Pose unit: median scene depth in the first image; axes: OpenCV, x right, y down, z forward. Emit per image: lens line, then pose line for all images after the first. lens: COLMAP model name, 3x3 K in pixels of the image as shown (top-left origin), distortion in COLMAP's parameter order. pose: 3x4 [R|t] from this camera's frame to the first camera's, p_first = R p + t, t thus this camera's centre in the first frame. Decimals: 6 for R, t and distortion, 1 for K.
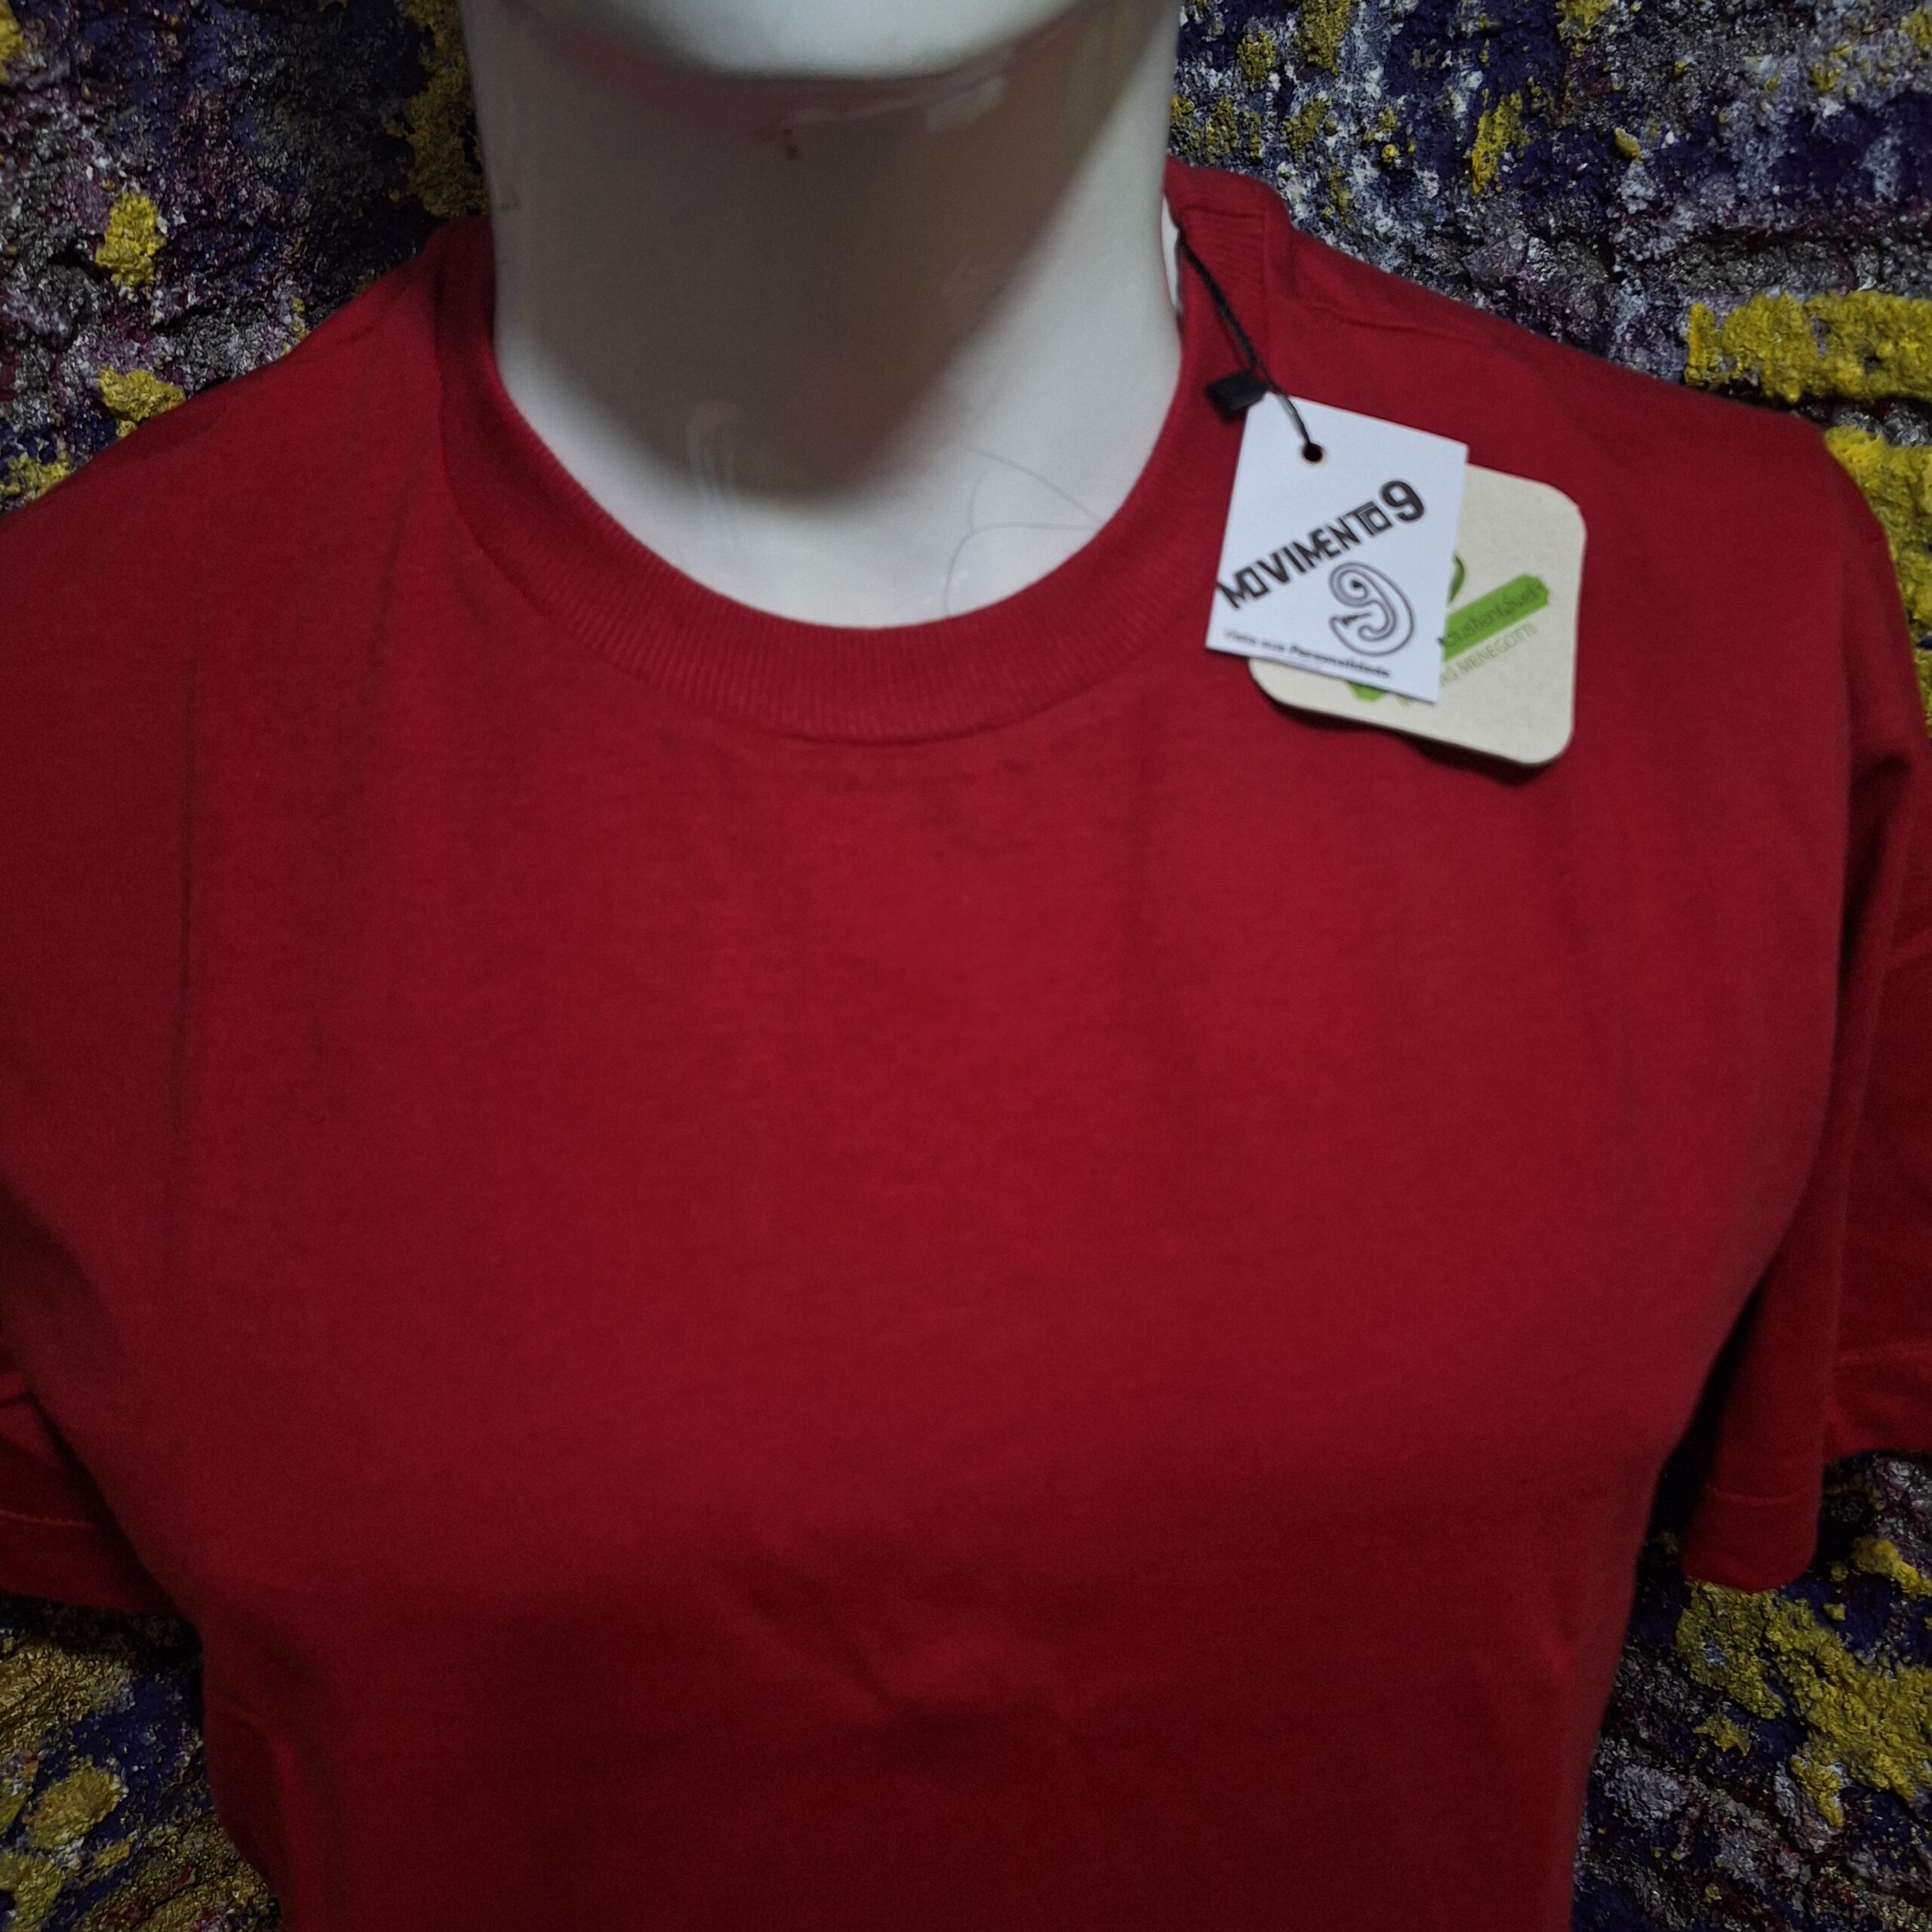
lens RADIAL K [[1836.1, 0, 973.9], [0, 1836.1, 928.1], [0, 0, 1]] dist [0.057328, -0.073353]
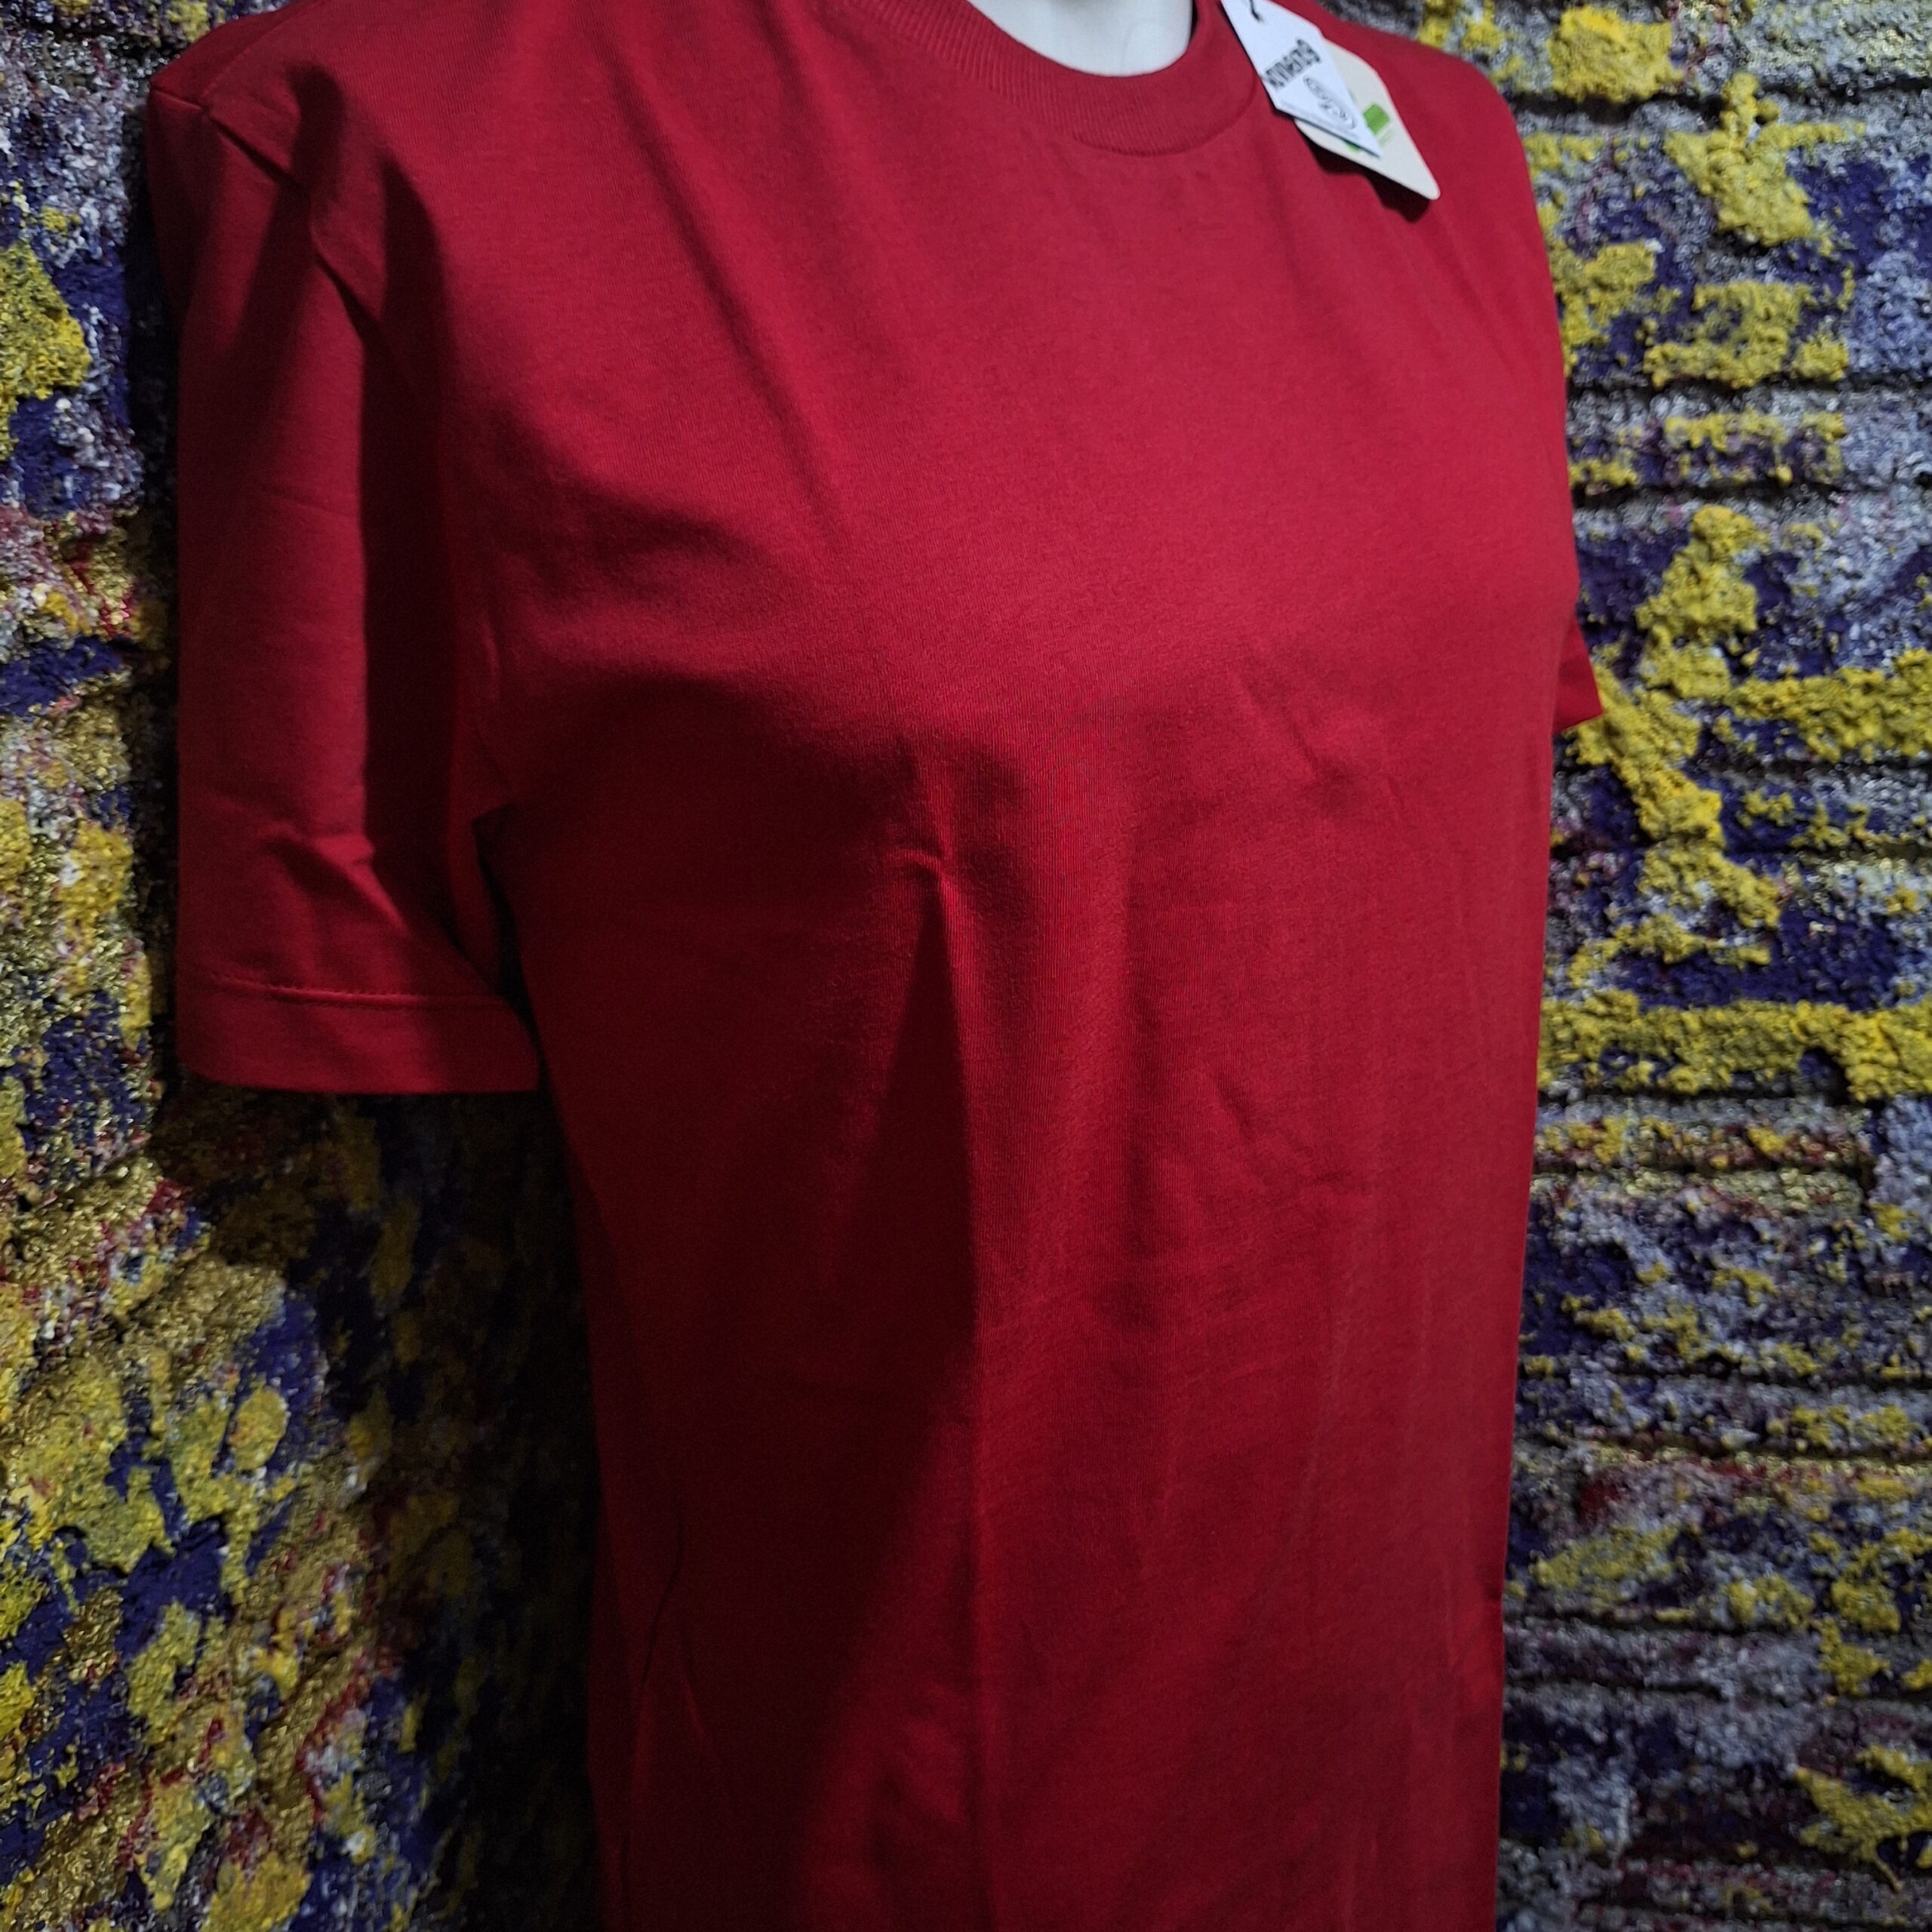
lens RADIAL K [[1863.8, 0, 988.6], [0, 1863.8, 930.7], [0, 0, 1]] dist [0.061512, -0.110191]
pose [[0.813672, -0.167107, 0.556789, -0.776578], [0.209865, 0.977640, -0.013274, 0.358489], [-0.542121, 0.127651, 0.830548, -0.058827]]
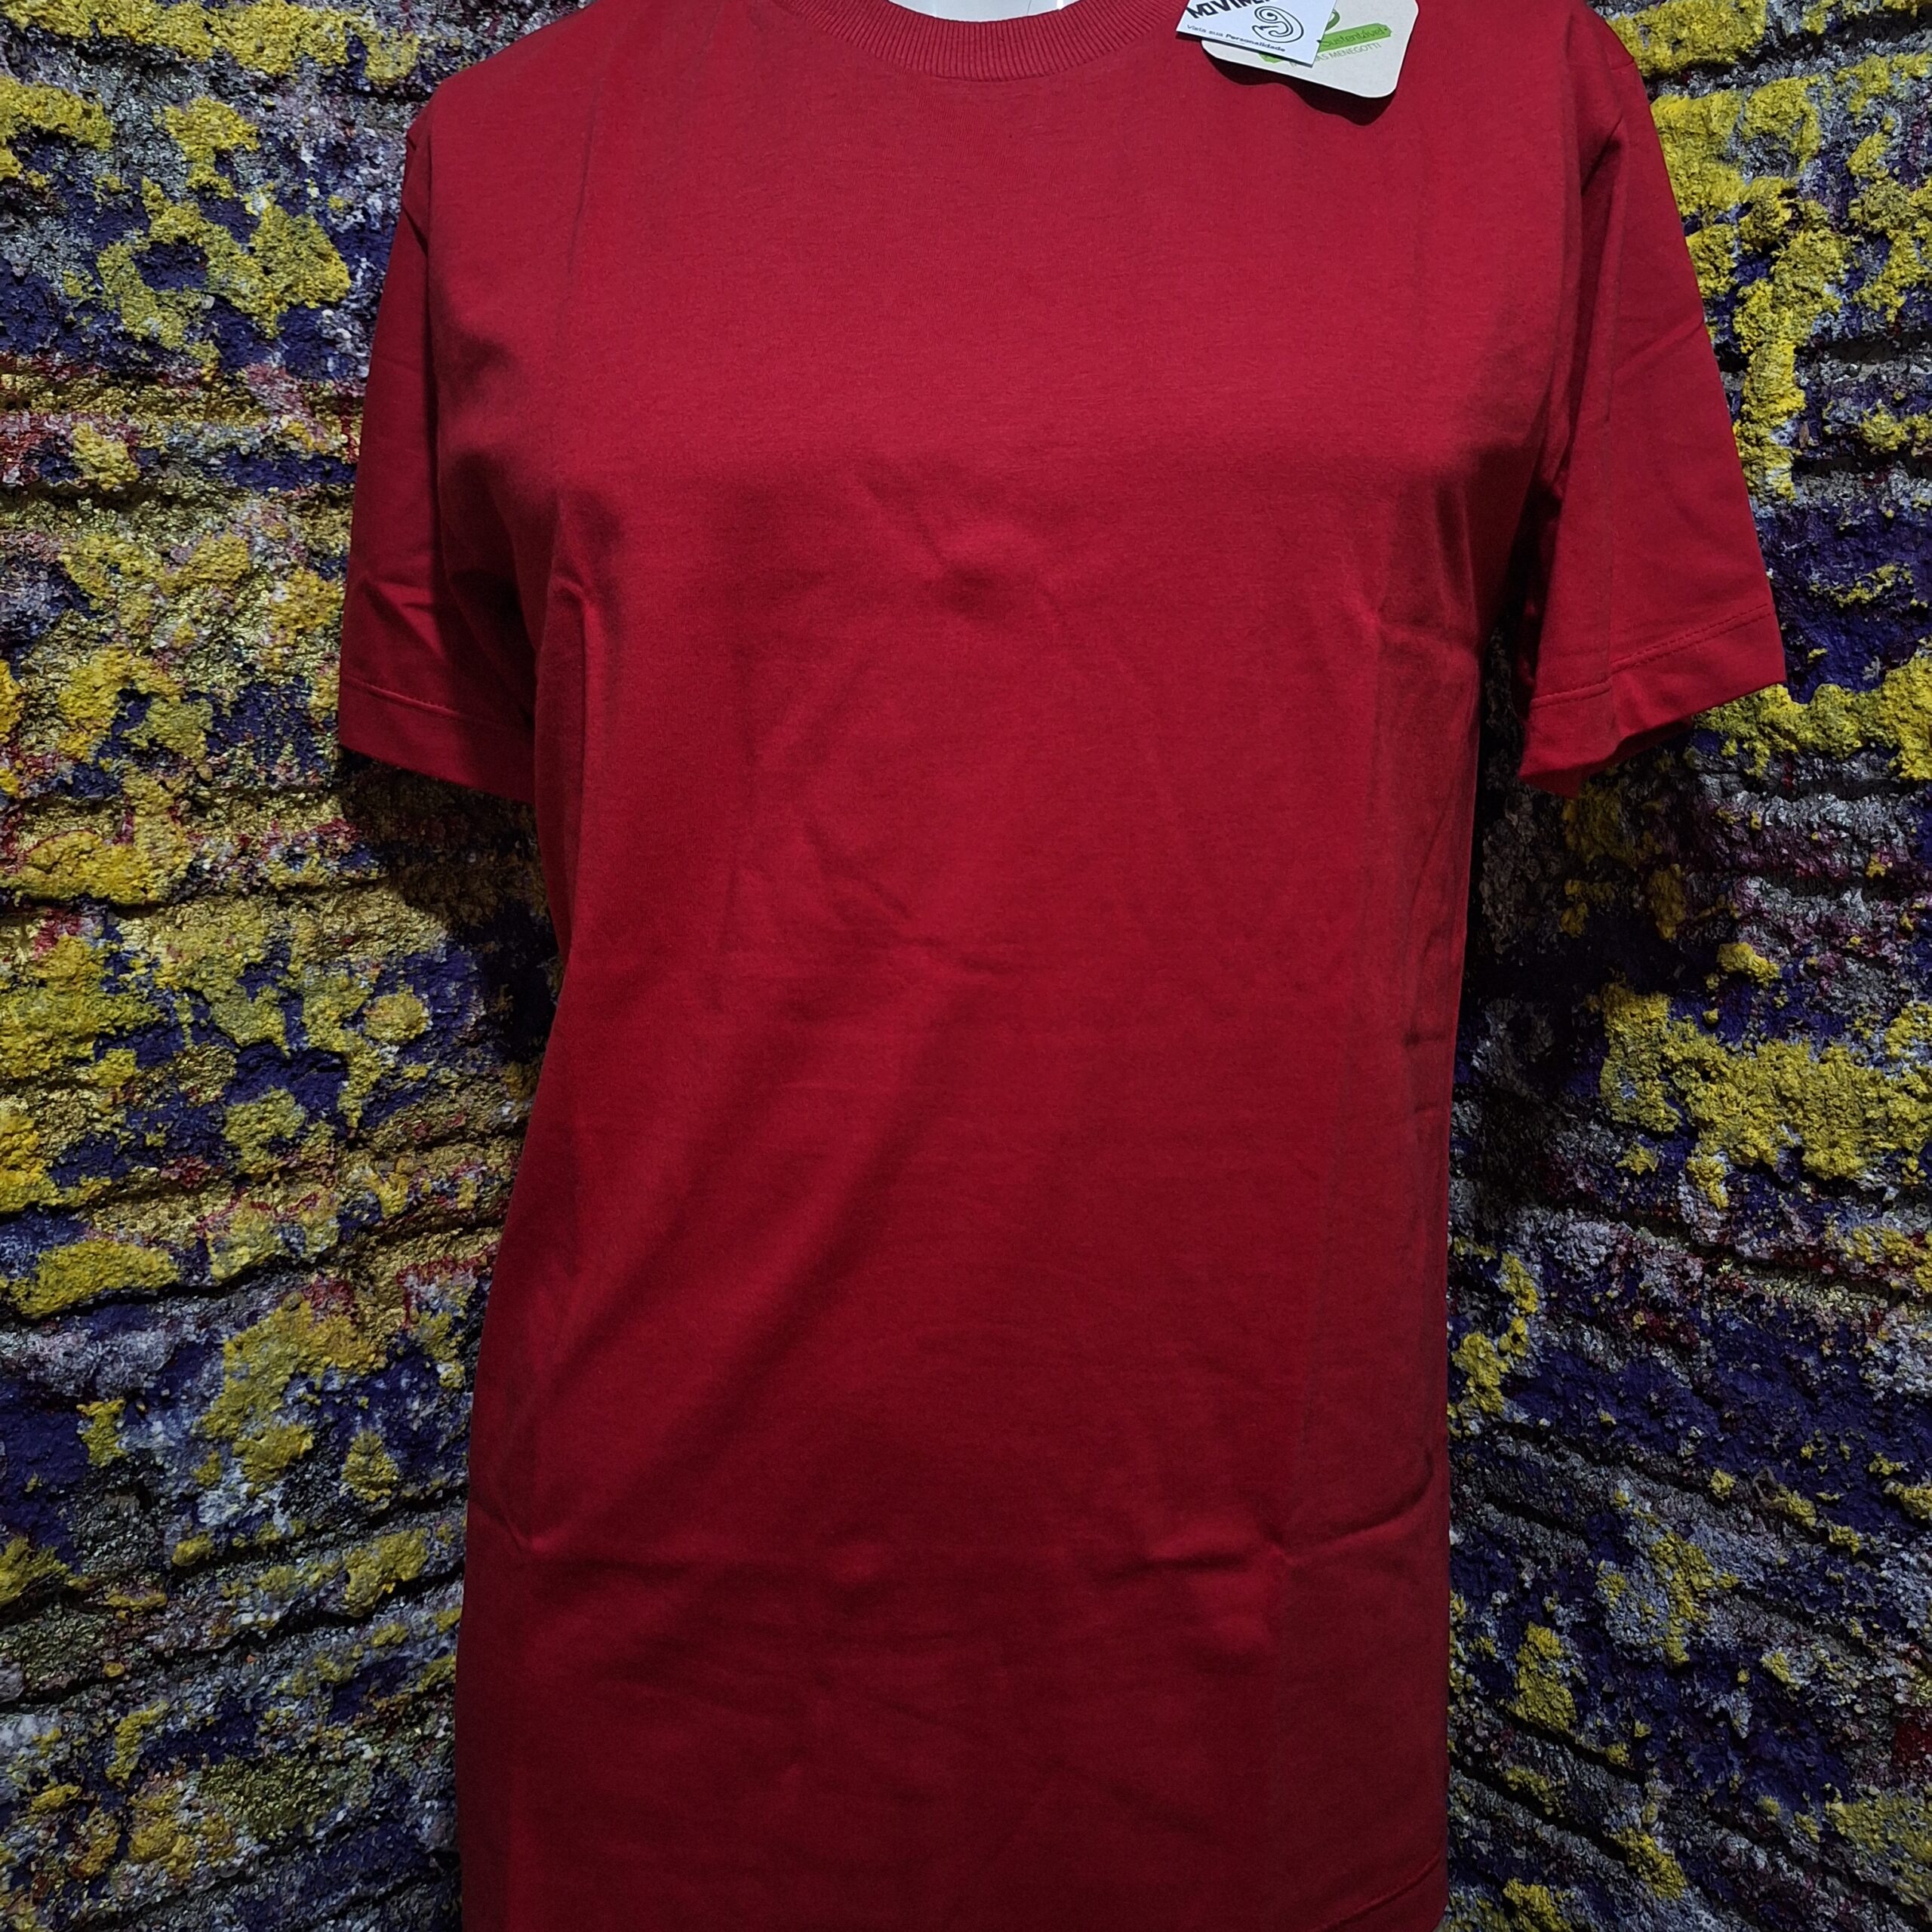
lens RADIAL K [[1836.1, 0, 973.9], [0, 1836.1, 928.1], [0, 0, 1]] dist [0.057328, -0.073353]
pose [[0.991967, 0.046047, -0.117819, 0.134101], [-0.068153, 0.979200, -0.191111, 0.740606], [0.106568, 0.197605, 0.974472, -0.392725]]
